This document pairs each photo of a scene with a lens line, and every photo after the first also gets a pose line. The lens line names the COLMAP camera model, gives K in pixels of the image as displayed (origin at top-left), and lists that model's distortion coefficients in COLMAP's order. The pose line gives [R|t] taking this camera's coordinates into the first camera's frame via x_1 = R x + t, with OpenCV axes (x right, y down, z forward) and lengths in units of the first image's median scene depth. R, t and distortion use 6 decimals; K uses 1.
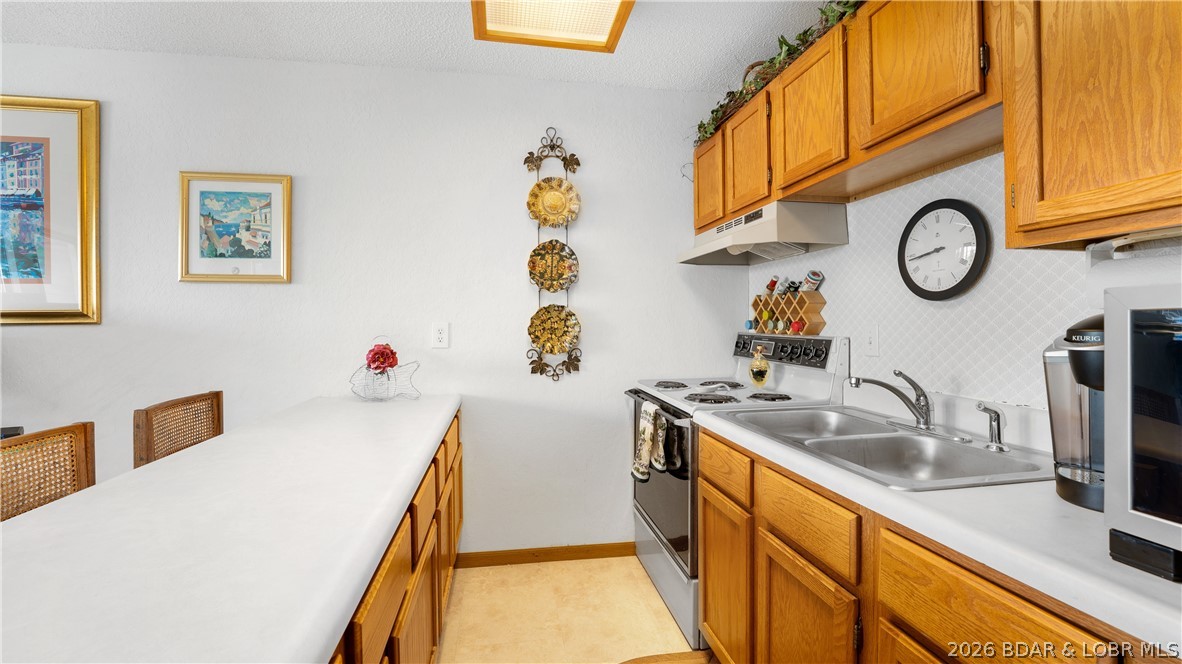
lens RADIAL K [[490.1, 0, 582.3], [0, 490.1, 325.1], [0, 0, 1]] dist [-0.022529, 0.000588]
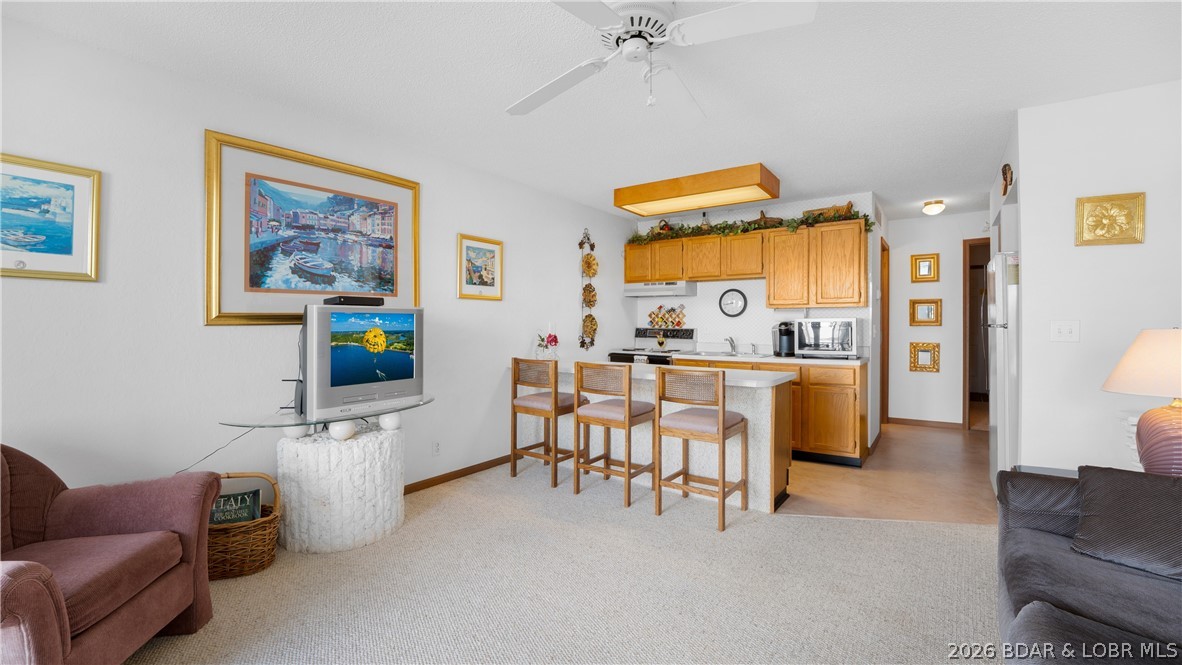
lens RADIAL K [[490.1, 0, 585.9], [0, 490.1, 328.2], [0, 0, 1]] dist [-0.022529, 0.000588]
pose [[0.714956, -0.005347, 0.699149, -1.761642], [-0.000733, 0.999964, 0.008396, 0.000918], [-0.699169, -0.006515, 0.714927, -0.563101]]
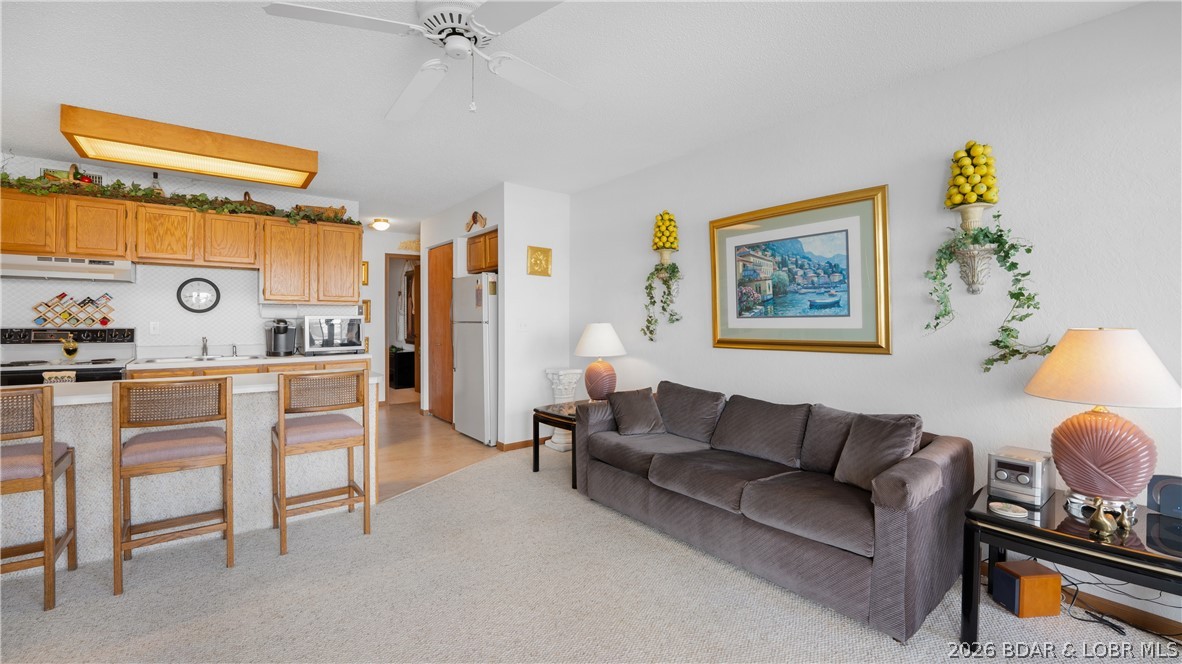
lens RADIAL K [[490.1, 0, 582.3], [0, 490.1, 321.7], [0, 0, 1]] dist [-0.022529, 0.000588]
pose [[-0.475389, -0.000696, 0.879776, -1.979107], [0.002029, 0.999996, 0.001887, 0.000550], [-0.879773, 0.002682, -0.475386, 0.252981]]
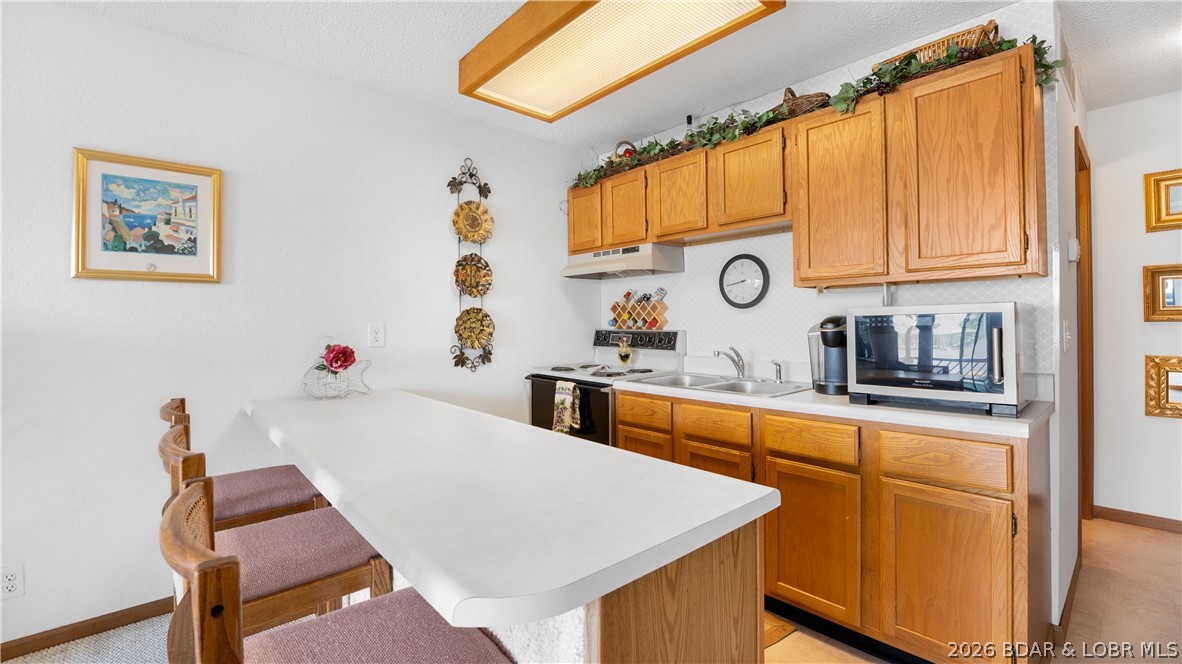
lens RADIAL K [[490.1, 0, 595.9], [0, 490.1, 322.5], [0, 0, 1]] dist [-0.022529, 0.000588]
pose [[0.848965, -0.007788, 0.528391, -0.499443], [0.010195, 0.999947, -0.001642, -0.000609], [-0.528350, 0.006781, 0.849000, -0.195872]]
